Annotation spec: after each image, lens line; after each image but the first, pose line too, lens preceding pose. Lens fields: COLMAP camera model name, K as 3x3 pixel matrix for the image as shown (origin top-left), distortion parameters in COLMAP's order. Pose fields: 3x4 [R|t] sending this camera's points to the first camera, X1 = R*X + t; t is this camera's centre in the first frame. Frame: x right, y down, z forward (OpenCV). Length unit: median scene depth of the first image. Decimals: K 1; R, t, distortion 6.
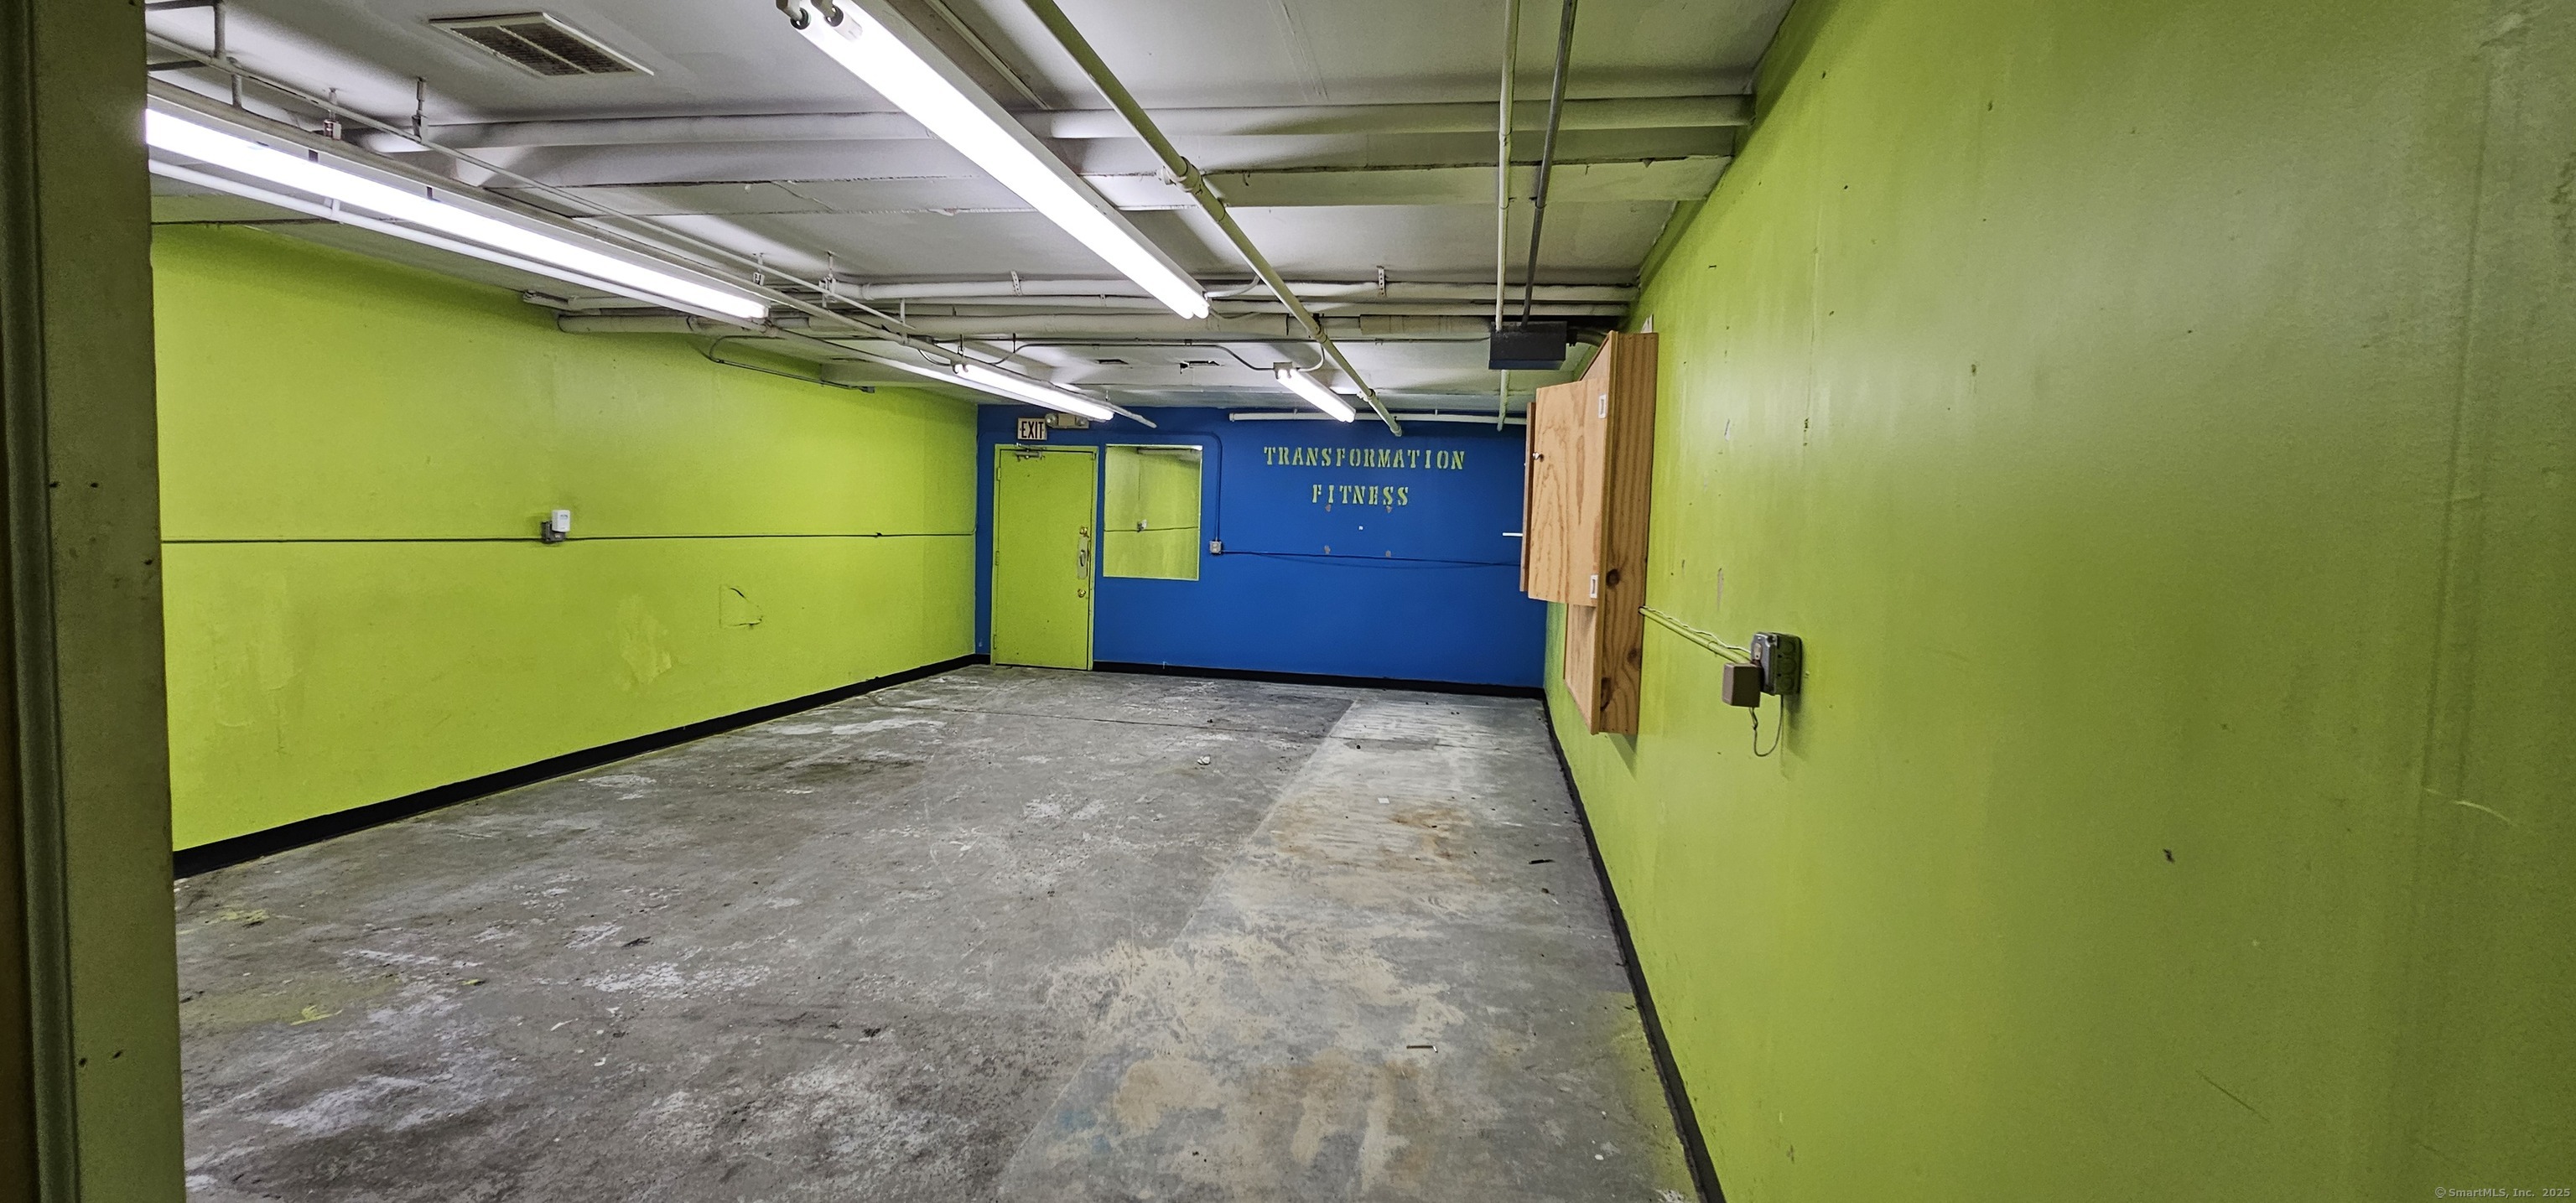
lens RADIAL K [[1054.8, 0, 1293.9], [0, 1054.8, 596.1], [0, 0, 1]] dist [0.001138, -0.000070]
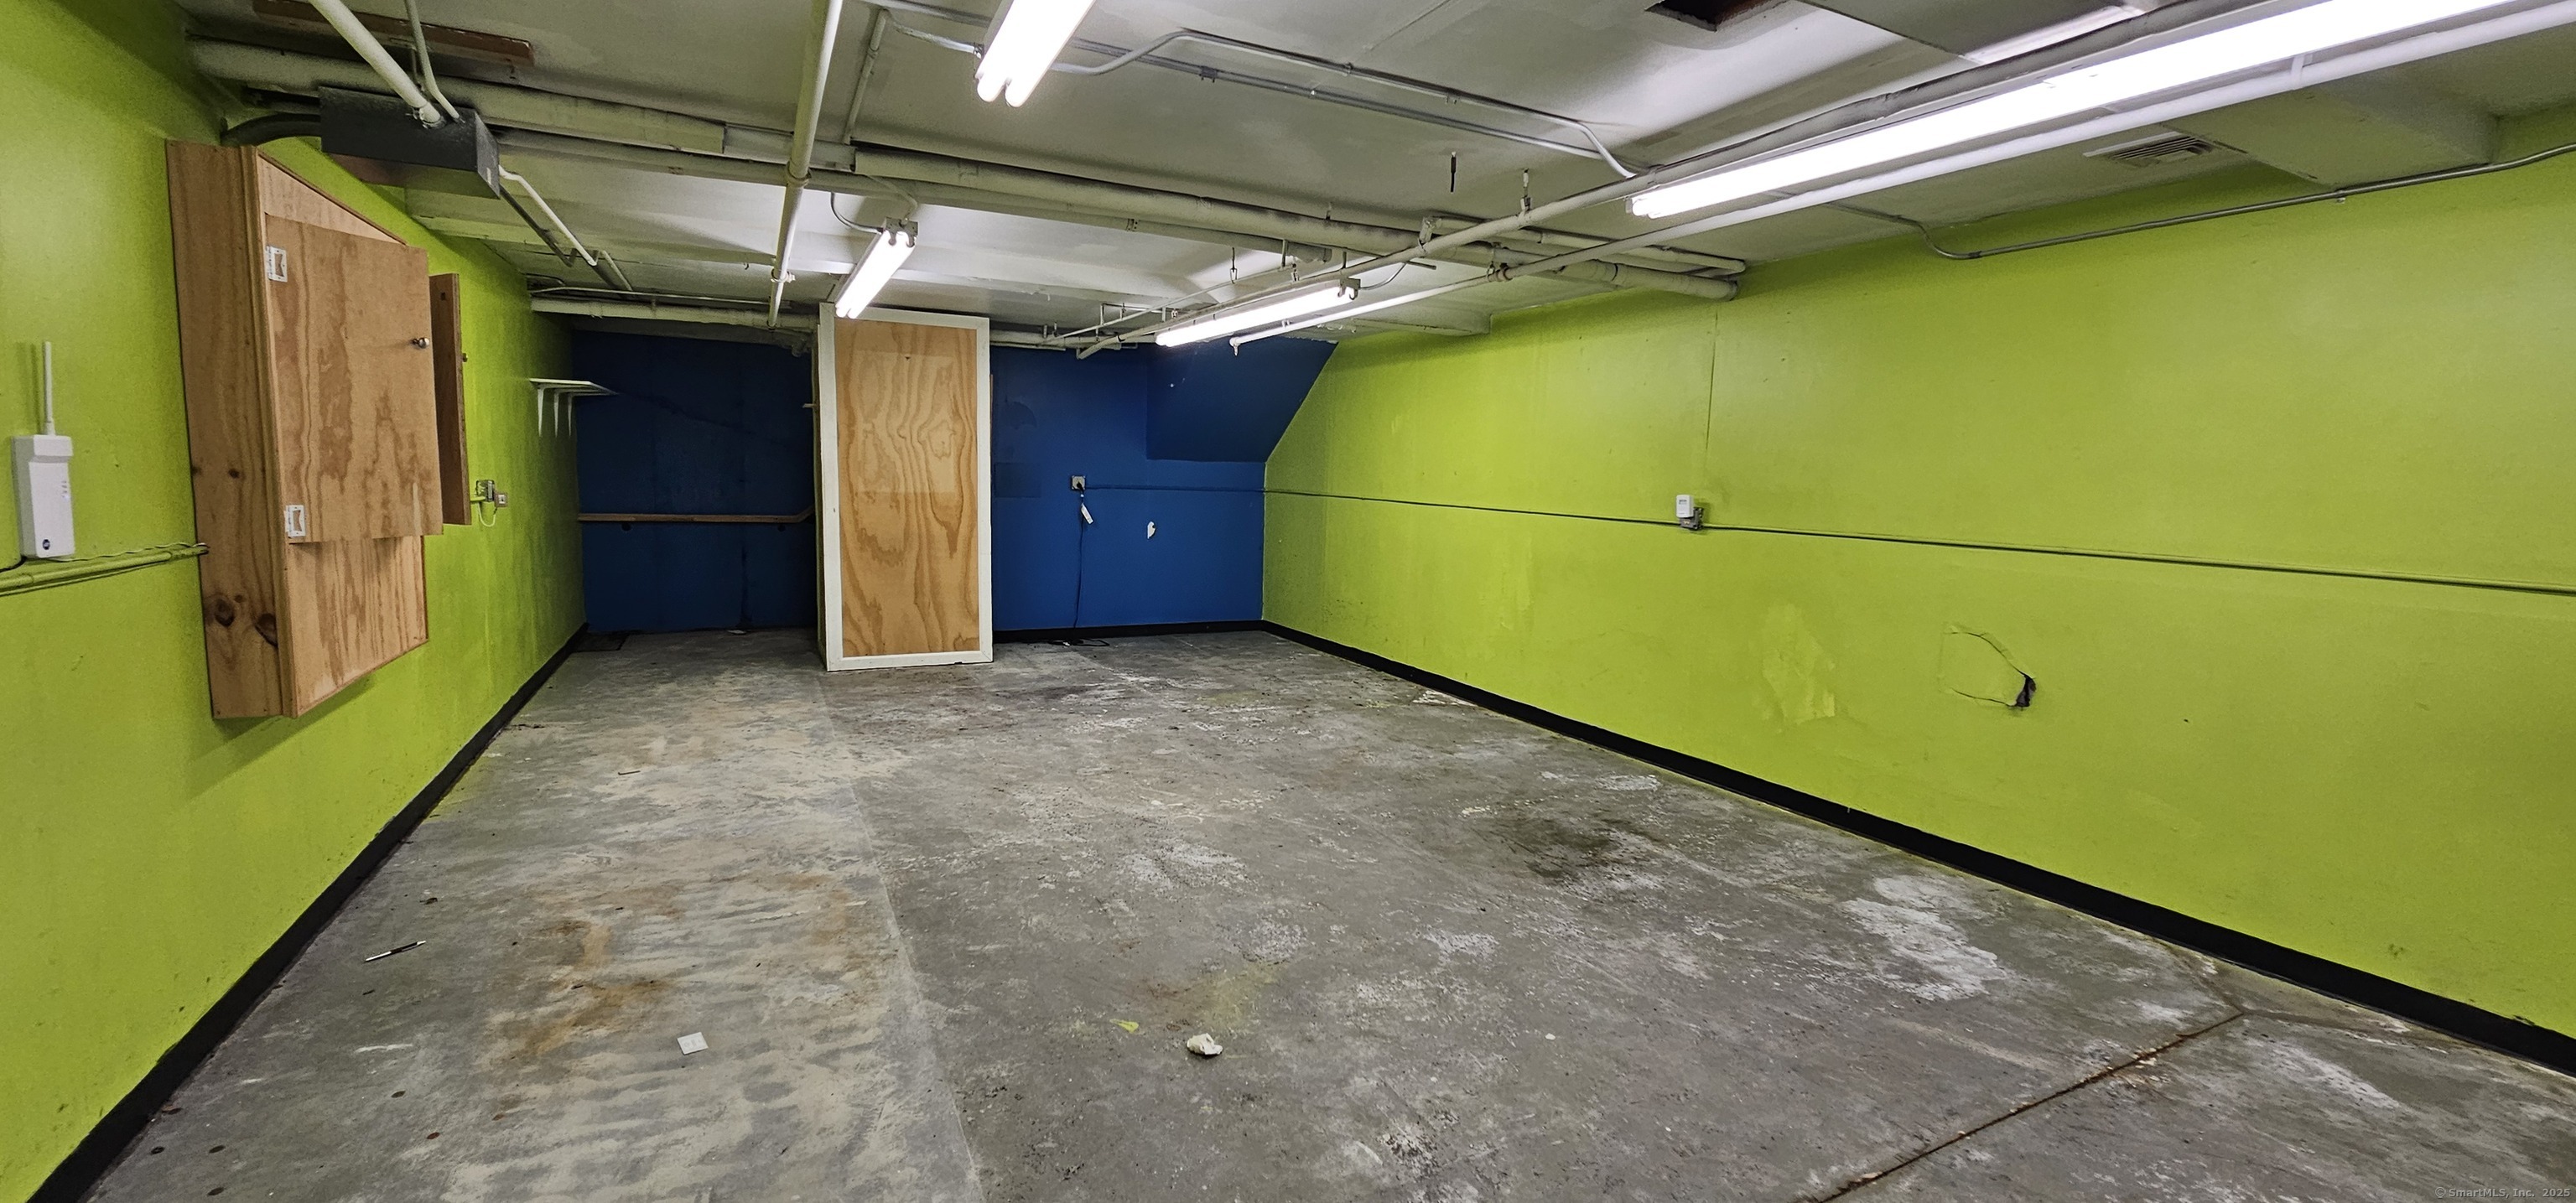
lens RADIAL K [[1054.8, 0, 1303.6], [0, 1054.8, 585.8], [0, 0, 1]] dist [0.001138, -0.000070]
pose [[-0.788261, 0.010897, -0.615244, 0.189603], [-0.098878, 0.984607, 0.144124, -0.120659], [0.607344, 0.174441, -0.775050, 1.799612]]
